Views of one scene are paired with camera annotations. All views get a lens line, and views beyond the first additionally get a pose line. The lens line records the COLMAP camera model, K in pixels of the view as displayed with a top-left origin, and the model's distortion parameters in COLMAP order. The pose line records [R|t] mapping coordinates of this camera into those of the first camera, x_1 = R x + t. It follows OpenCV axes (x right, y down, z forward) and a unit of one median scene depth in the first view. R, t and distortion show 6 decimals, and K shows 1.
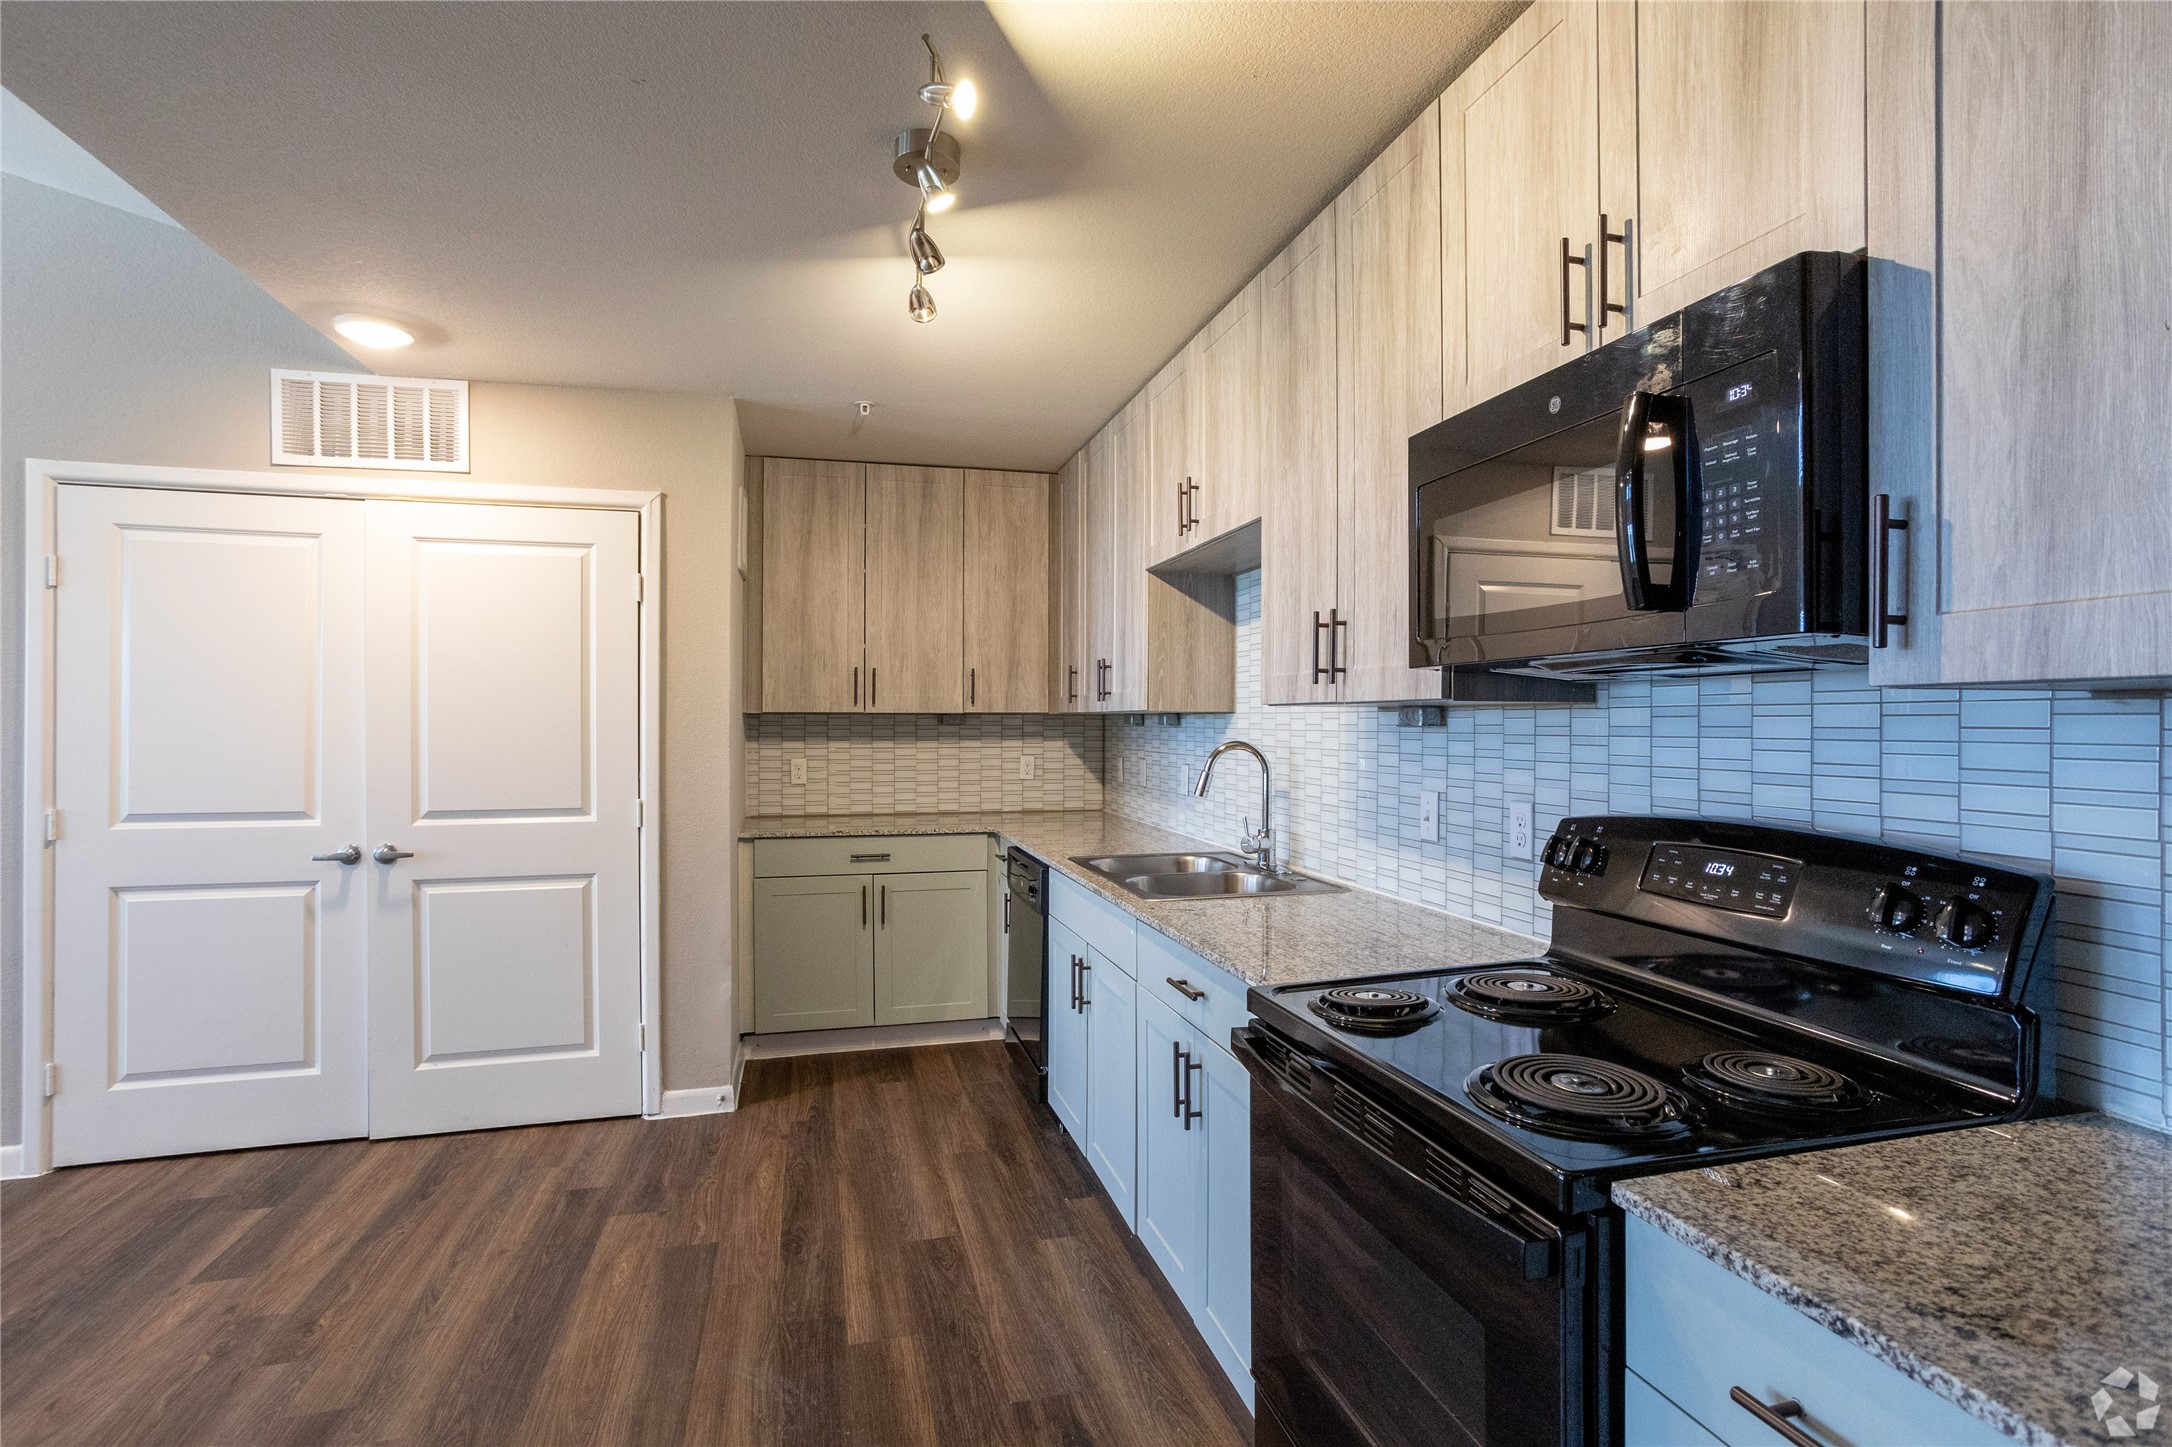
lens RADIAL K [[1071.4, 0, 1093.7], [0, 1071.4, 723.2], [0, 0, 1]] dist [-0.015412, 0.003564]
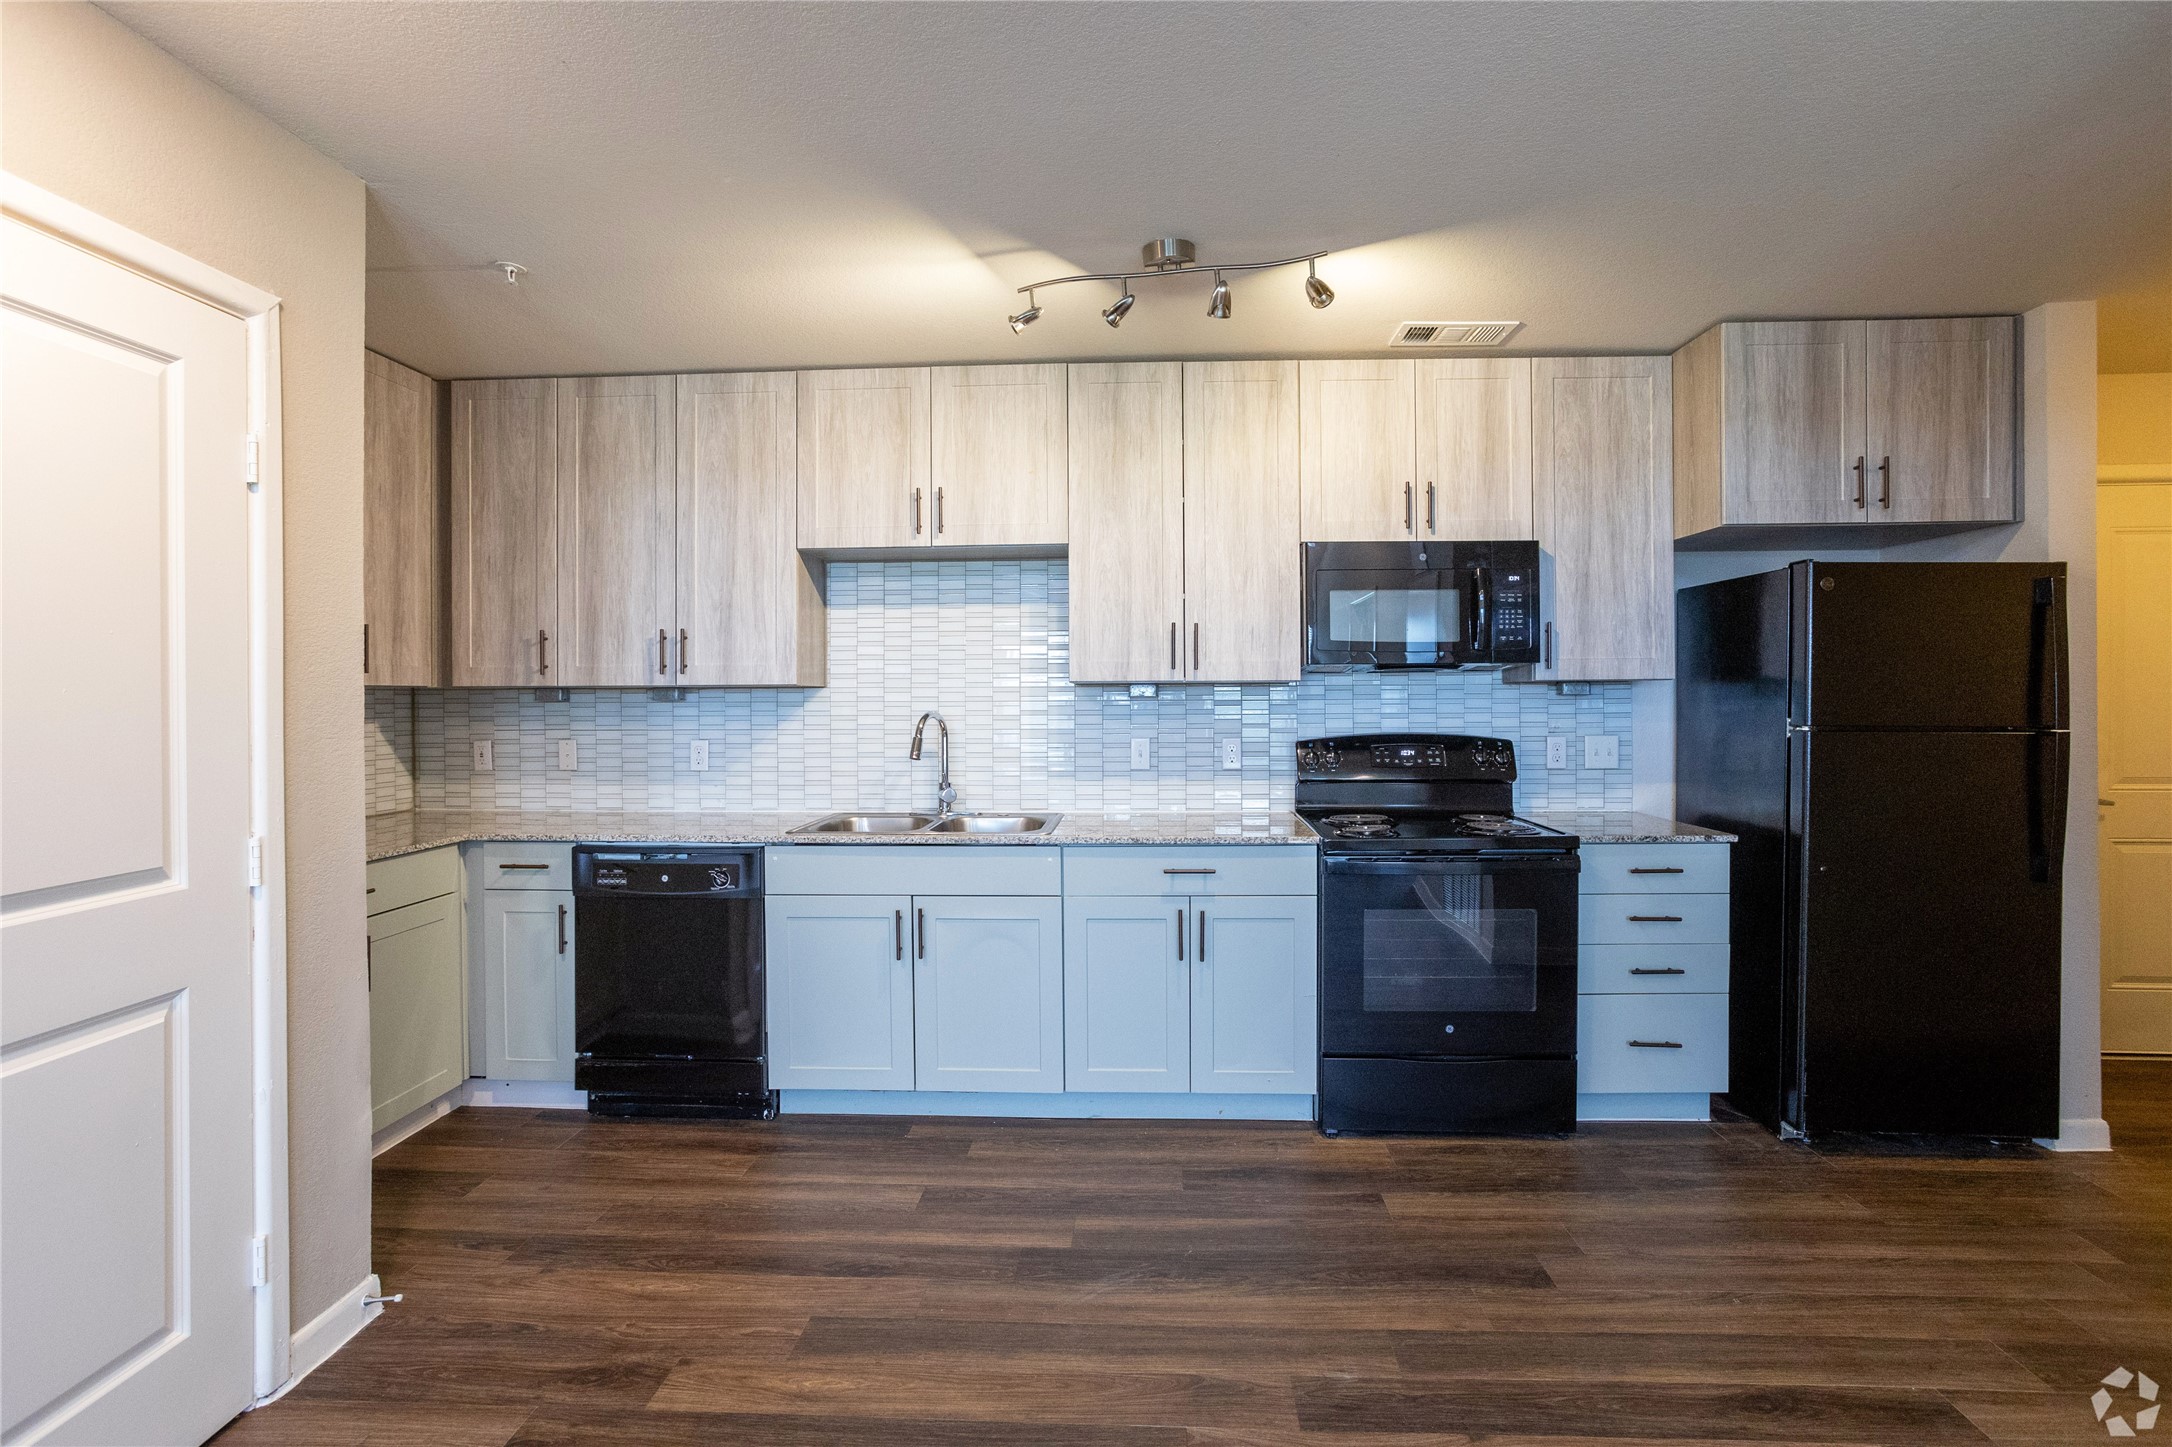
lens RADIAL K [[1071.4, 0, 1092.6], [0, 1071.4, 701.8], [0, 0, 1]] dist [-0.015412, 0.003564]
pose [[0.288462, -0.009873, 0.957440, -1.086017], [0.006985, 0.999942, 0.008207, -0.002597], [-0.957466, 0.004320, 0.288514, 0.543070]]
